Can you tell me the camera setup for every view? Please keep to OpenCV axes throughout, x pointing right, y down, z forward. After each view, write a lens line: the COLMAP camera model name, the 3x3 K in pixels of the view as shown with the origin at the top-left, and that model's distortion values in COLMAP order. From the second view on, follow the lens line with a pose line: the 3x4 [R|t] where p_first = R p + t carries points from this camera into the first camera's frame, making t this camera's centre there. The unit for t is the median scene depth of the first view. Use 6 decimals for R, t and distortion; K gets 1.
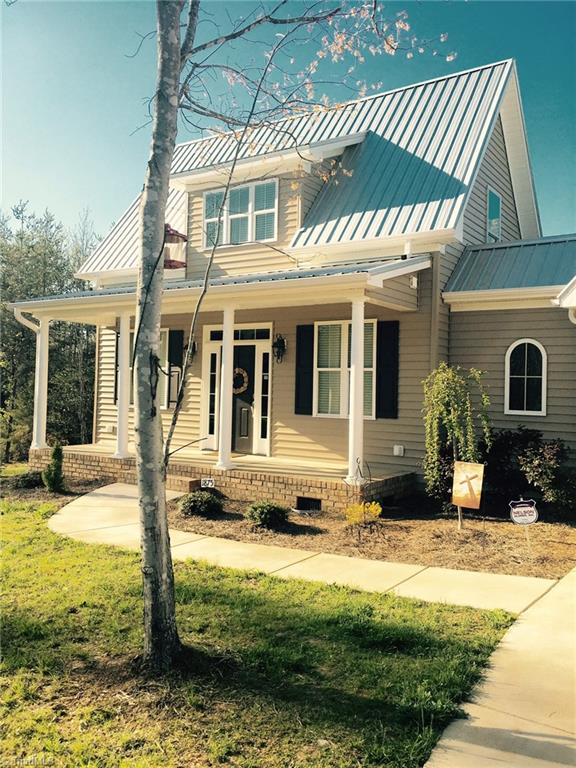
lens RADIAL K [[644.0, 0, 288.0], [0, 644.0, 384.0], [0, 0, 1]] dist [0.062876, -0.100441]
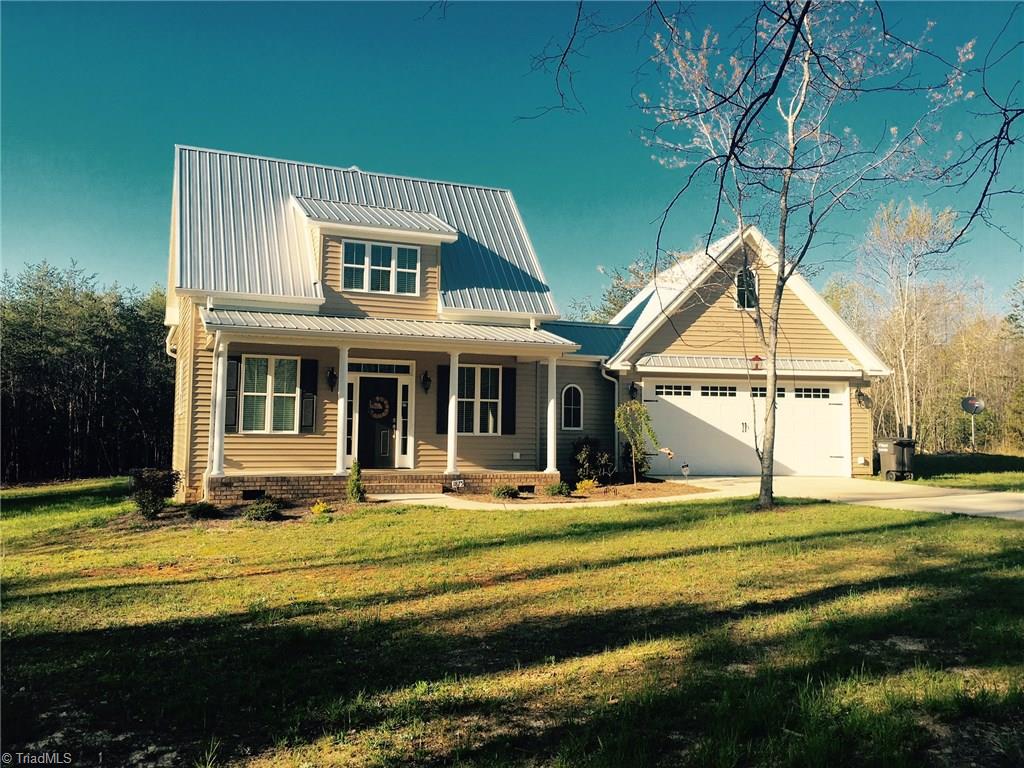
lens RADIAL K [[858.7, 0, 507.2], [0, 858.7, 376.6], [0, 0, 1]] dist [0.062876, -0.100441]
pose [[0.562642, 0.037662, 0.825842, -1.274710], [-0.003808, 0.999069, -0.042967, 0.005576], [-0.826692, 0.021030, 0.562262, -0.077443]]
